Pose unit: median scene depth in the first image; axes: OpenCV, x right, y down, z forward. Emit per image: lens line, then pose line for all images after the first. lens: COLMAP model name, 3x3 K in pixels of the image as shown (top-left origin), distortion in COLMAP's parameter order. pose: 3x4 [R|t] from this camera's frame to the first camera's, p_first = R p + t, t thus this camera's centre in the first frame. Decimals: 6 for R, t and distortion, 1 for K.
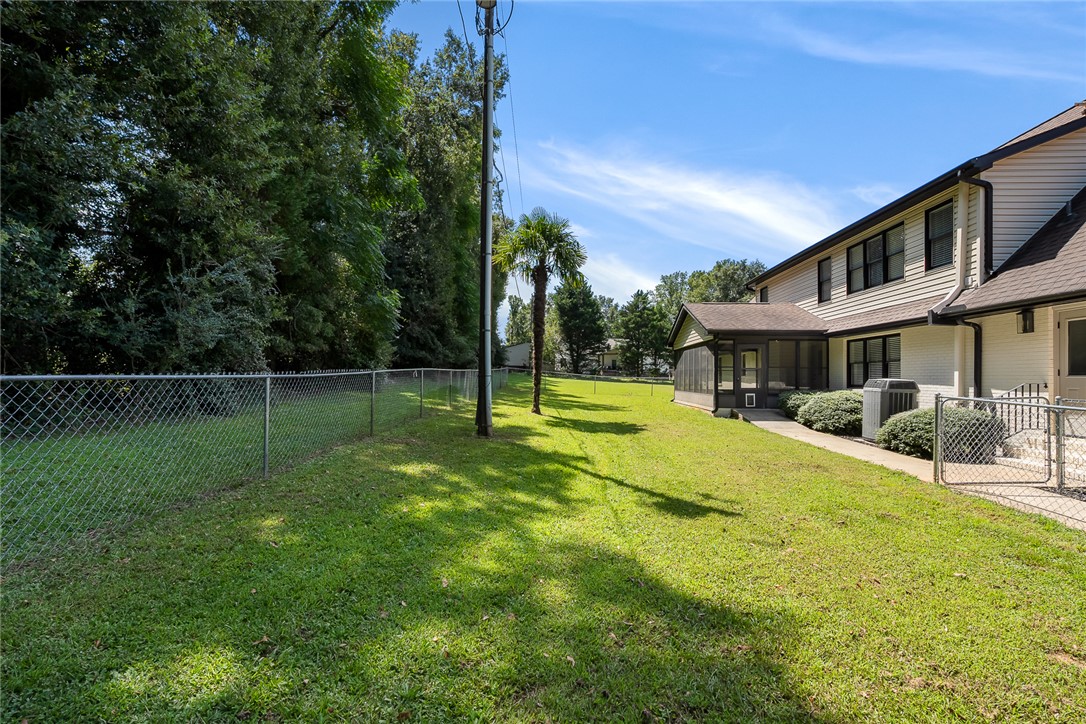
lens RADIAL K [[484.9, 0, 543.0], [0, 484.9, 362.0], [0, 0, 1]] dist [0.000248, 0.000062]
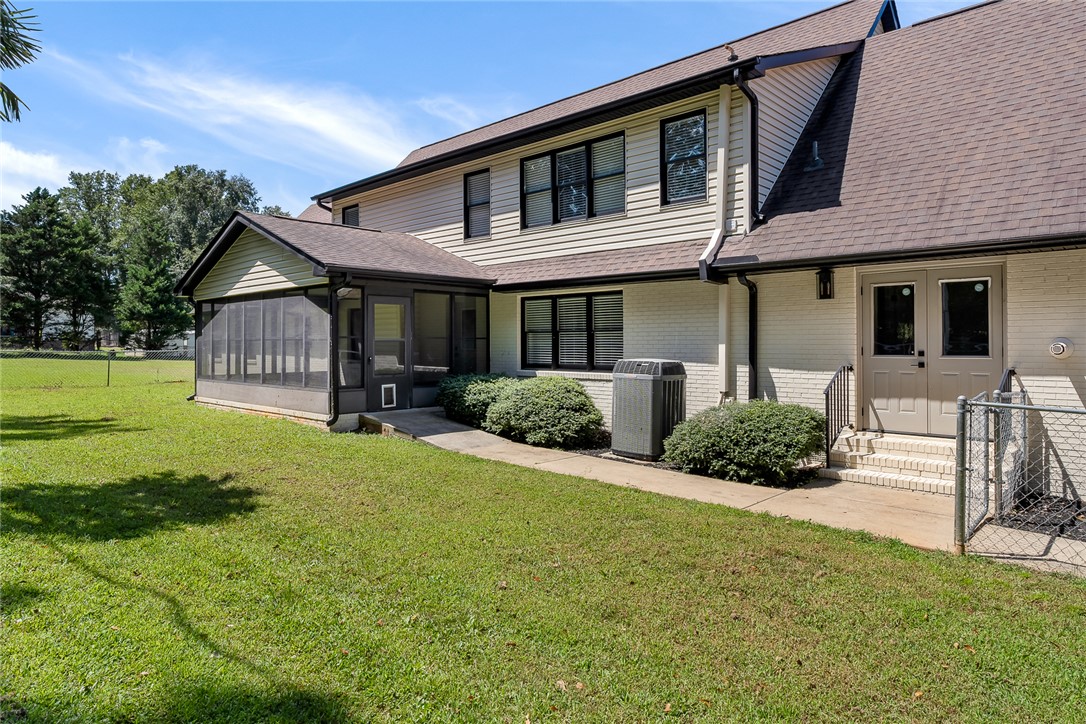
lens RADIAL K [[664.5, 0, 541.8], [0, 664.5, 336.6], [0, 0, 1]] dist [-0.003424, 0.000225]
pose [[0.642434, -0.001391, 0.766340, -0.057484], [-0.016289, 0.999748, 0.015470, -0.005869], [-0.766168, -0.022421, 0.642249, 0.413989]]
